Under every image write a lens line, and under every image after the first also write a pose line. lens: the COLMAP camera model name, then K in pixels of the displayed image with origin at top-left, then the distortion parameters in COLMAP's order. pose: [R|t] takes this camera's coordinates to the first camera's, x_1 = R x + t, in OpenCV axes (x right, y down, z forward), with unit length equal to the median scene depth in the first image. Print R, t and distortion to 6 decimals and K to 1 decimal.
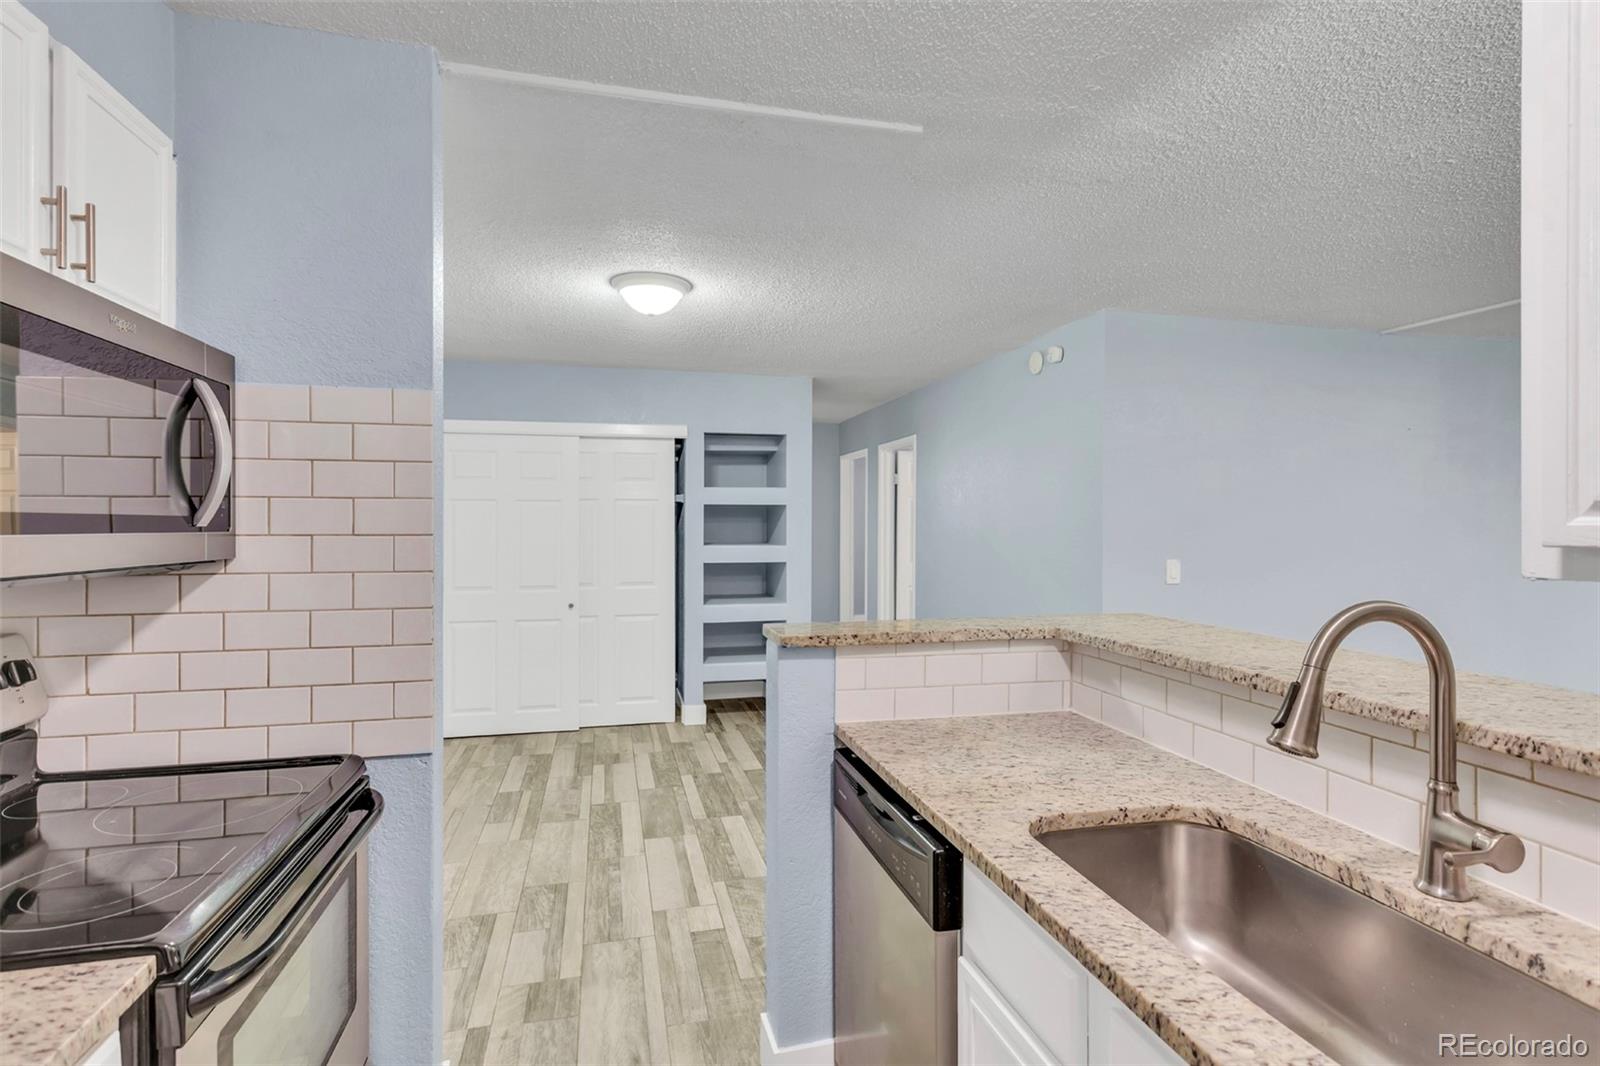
lens RADIAL K [[793.7, 0, 812.8], [0, 793.7, 520.6], [0, 0, 1]] dist [-0.000624, 0.004293]
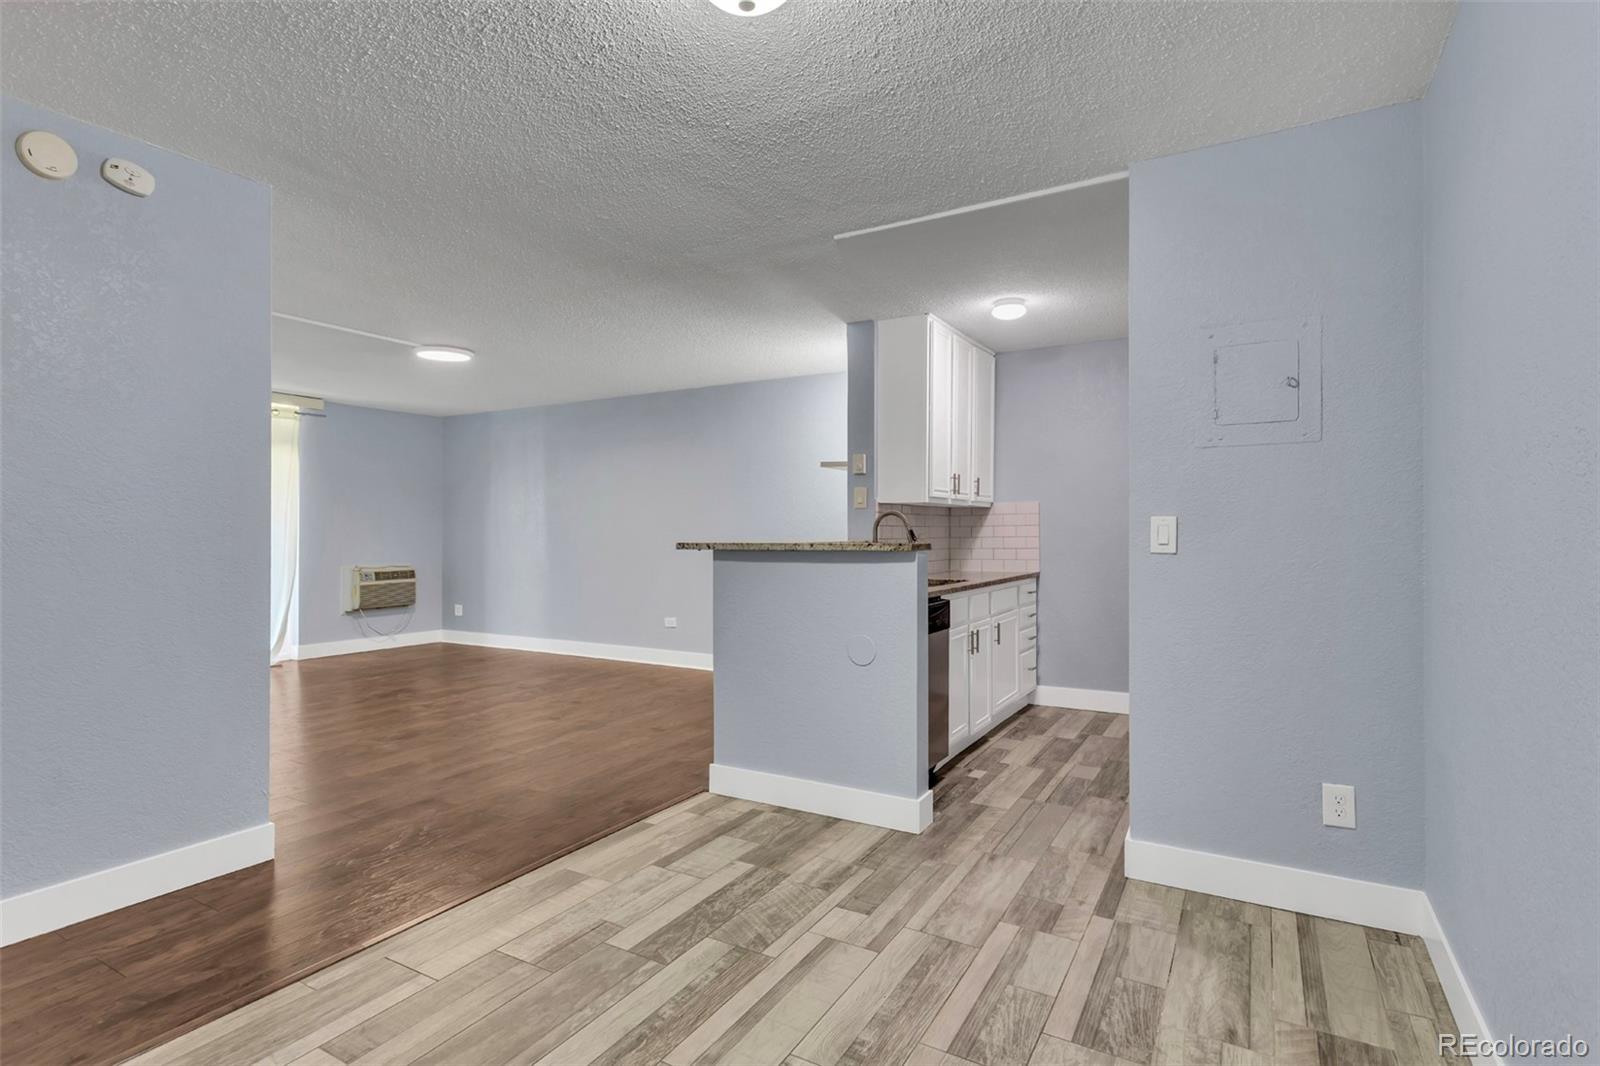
lens RADIAL K [[793.7, 0, 783.0], [0, 793.7, 534.0], [0, 0, 1]] dist [-0.000624, 0.004293]
pose [[-0.699873, -0.002640, 0.714262, -0.568942], [-0.000451, 0.999995, 0.003255, 0.065277], [-0.714267, 0.001956, -0.699871, 1.328227]]
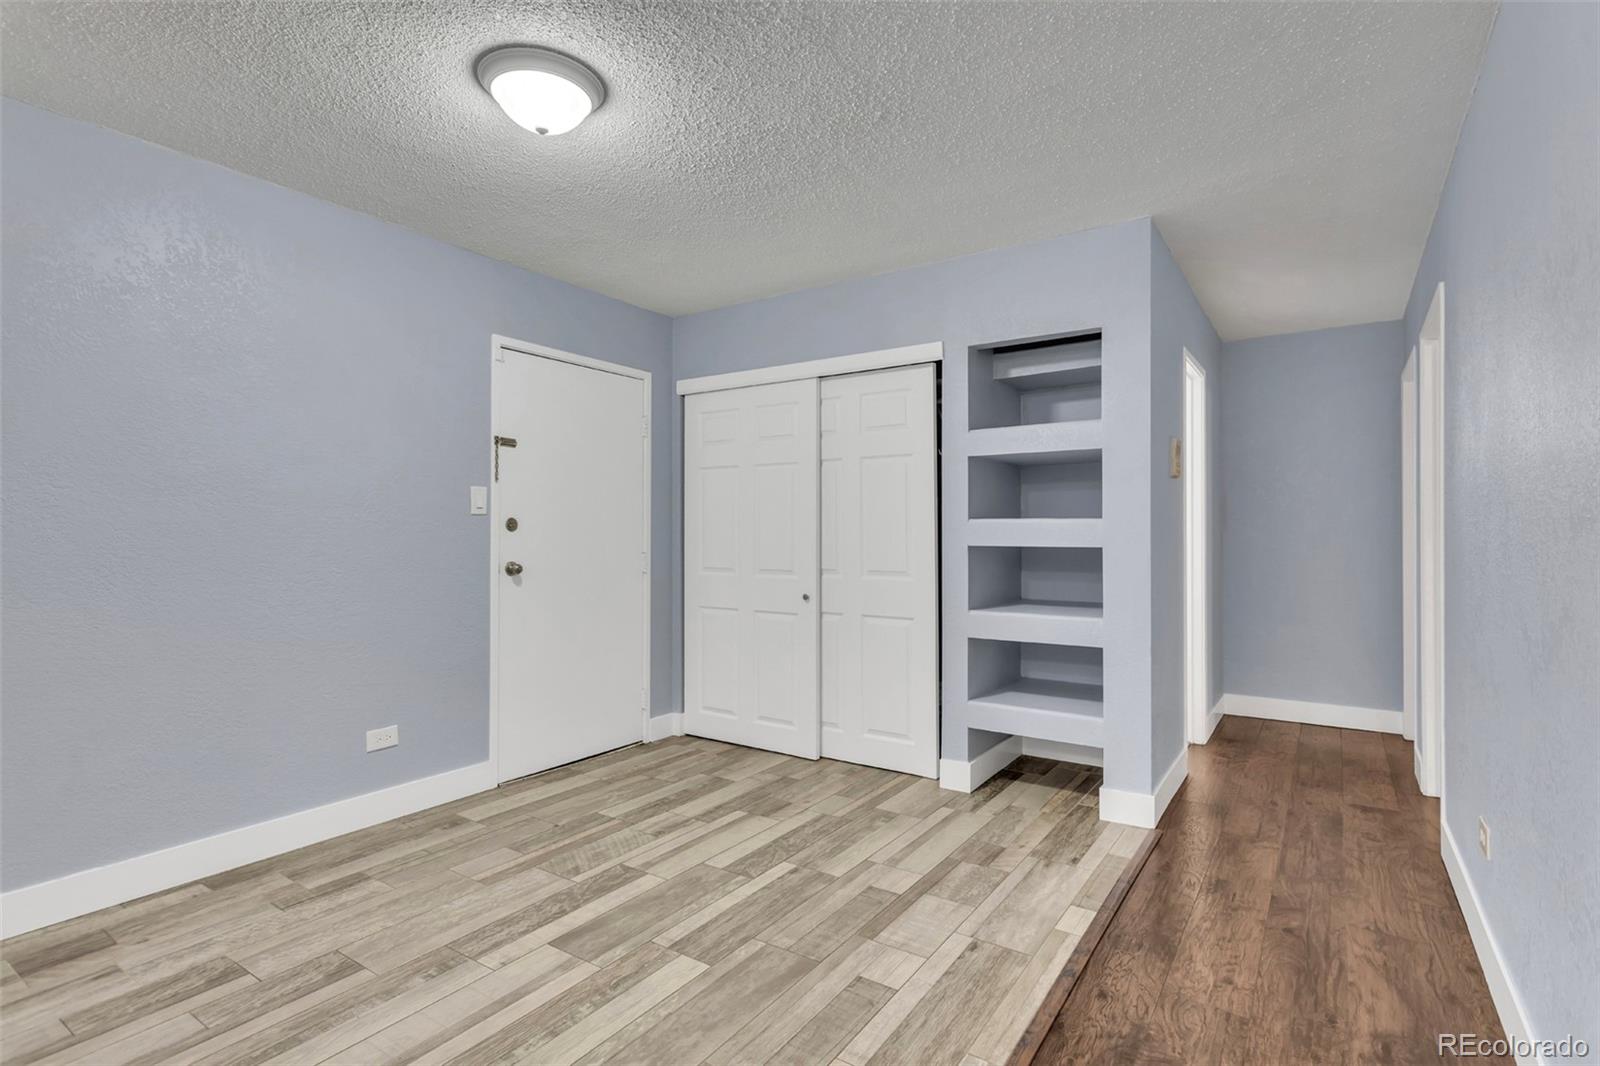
lens RADIAL K [[793.7, 0, 797.4], [0, 793.7, 533.8], [0, 0, 1]] dist [-0.000624, 0.004293]
pose [[0.656333, 0.001533, -0.754470, 0.416464], [0.002191, 0.999990, 0.003938, 0.064240], [0.754468, -0.004238, 0.656323, 0.737476]]
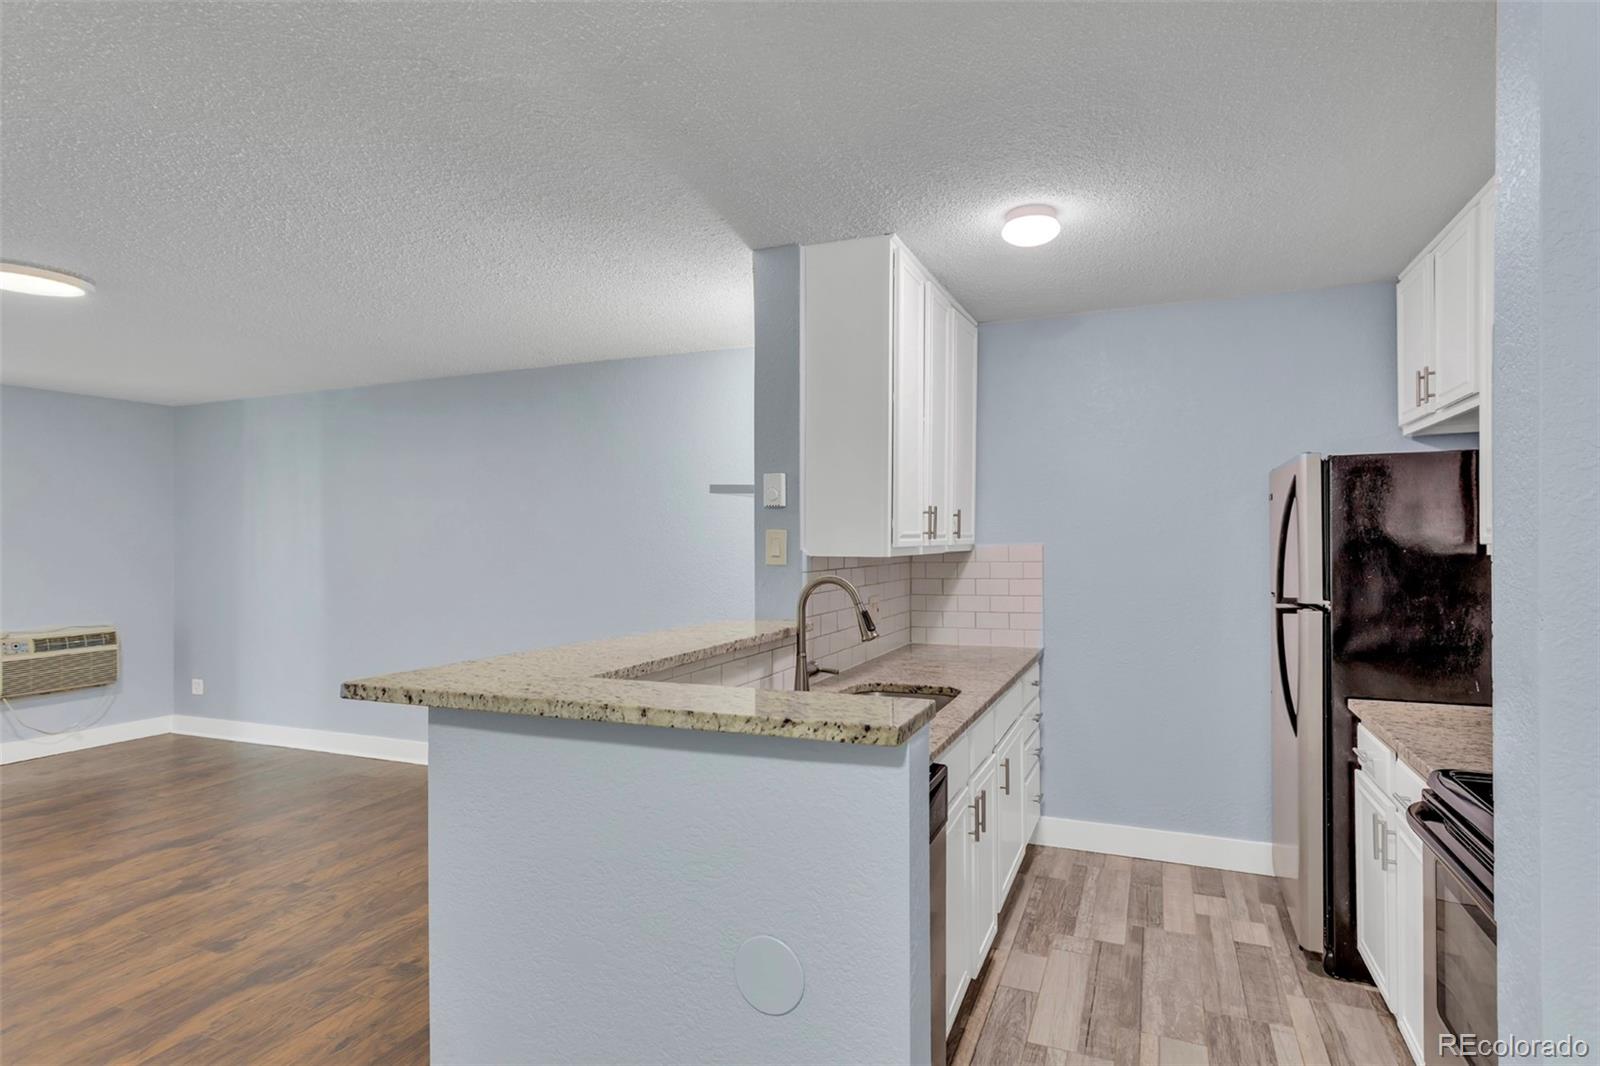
lens RADIAL K [[814.2, 0, 839.6], [0, 814.2, 553.7], [0, 0, 1]] dist [-0.000409, 0.001538]
pose [[-0.806167, -0.008297, 0.591630, -0.221447], [0.001627, 0.999867, 0.016238, 0.000106], [-0.591686, 0.014053, -0.806046, 0.898235]]
